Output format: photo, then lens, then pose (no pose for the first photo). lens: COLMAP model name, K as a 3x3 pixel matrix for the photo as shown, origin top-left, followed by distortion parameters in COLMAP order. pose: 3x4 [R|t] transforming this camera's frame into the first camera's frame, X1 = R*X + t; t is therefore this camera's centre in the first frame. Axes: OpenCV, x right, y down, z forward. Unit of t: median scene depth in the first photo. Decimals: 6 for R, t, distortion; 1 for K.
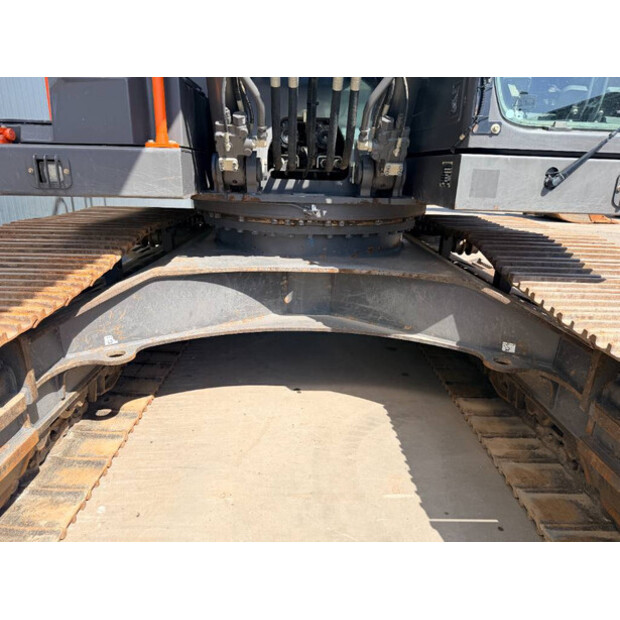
lens RADIAL K [[441.8, 0, 309.9], [0, 441.8, 317.9], [0, 0, 1]] dist [0.036298, -0.049460]
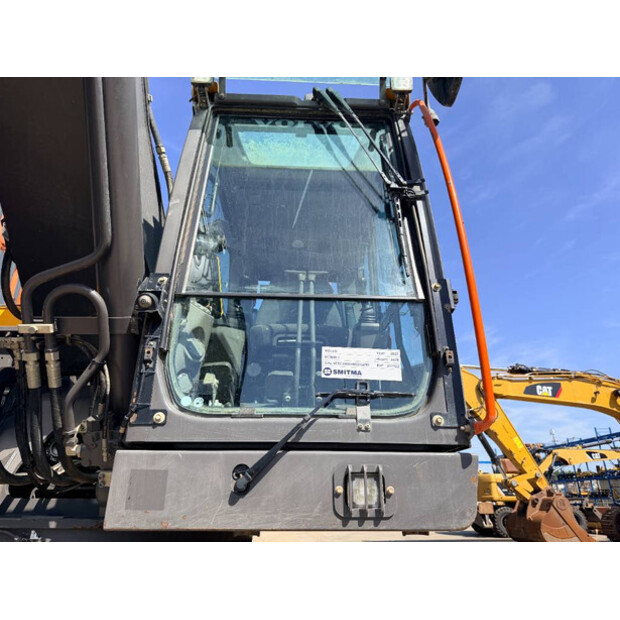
lens RADIAL K [[441.8, 0, 310.2], [0, 441.8, 309.8], [0, 0, 1]] dist [0.036298, -0.049460]
pose [[0.999613, -0.022399, 0.016480, 0.554574], [0.027684, 0.745567, -0.665856, -0.026662], [0.002628, 0.666055, 0.745898, 0.227458]]
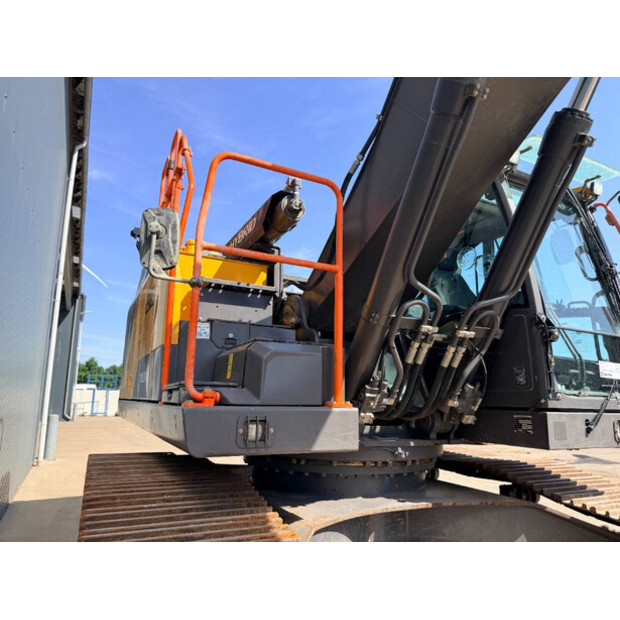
lens RADIAL K [[441.8, 0, 315.1], [0, 441.8, 308.4], [0, 0, 1]] dist [0.036298, -0.049460]
pose [[0.905519, 0.080307, 0.416638, -0.851015], [0.137461, 0.873447, -0.467114, -0.066087], [-0.401423, 0.480252, 0.779883, -0.022538]]
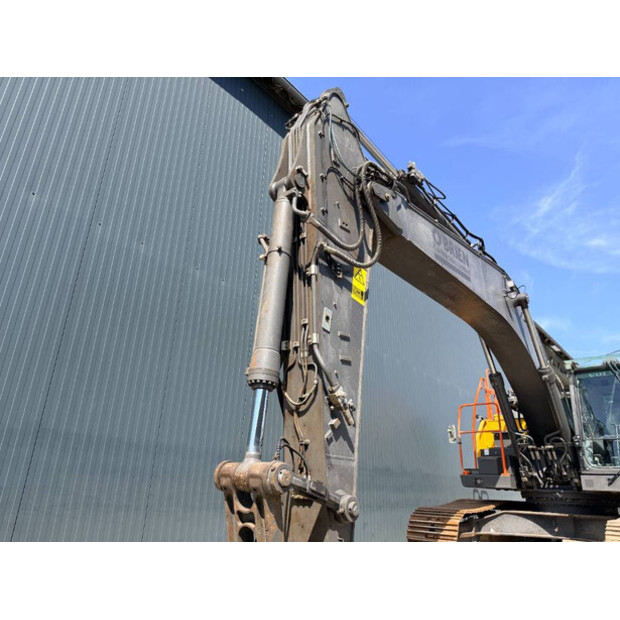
lens RADIAL K [[441.8, 0, 313.9], [0, 441.8, 306.7], [0, 0, 1]] dist [0.036298, -0.049460]
pose [[0.730293, -0.253942, -0.634181, 1.241449], [-0.235741, 0.777631, -0.582852, 1.097927], [0.641169, 0.575155, 0.508034, -2.804869]]
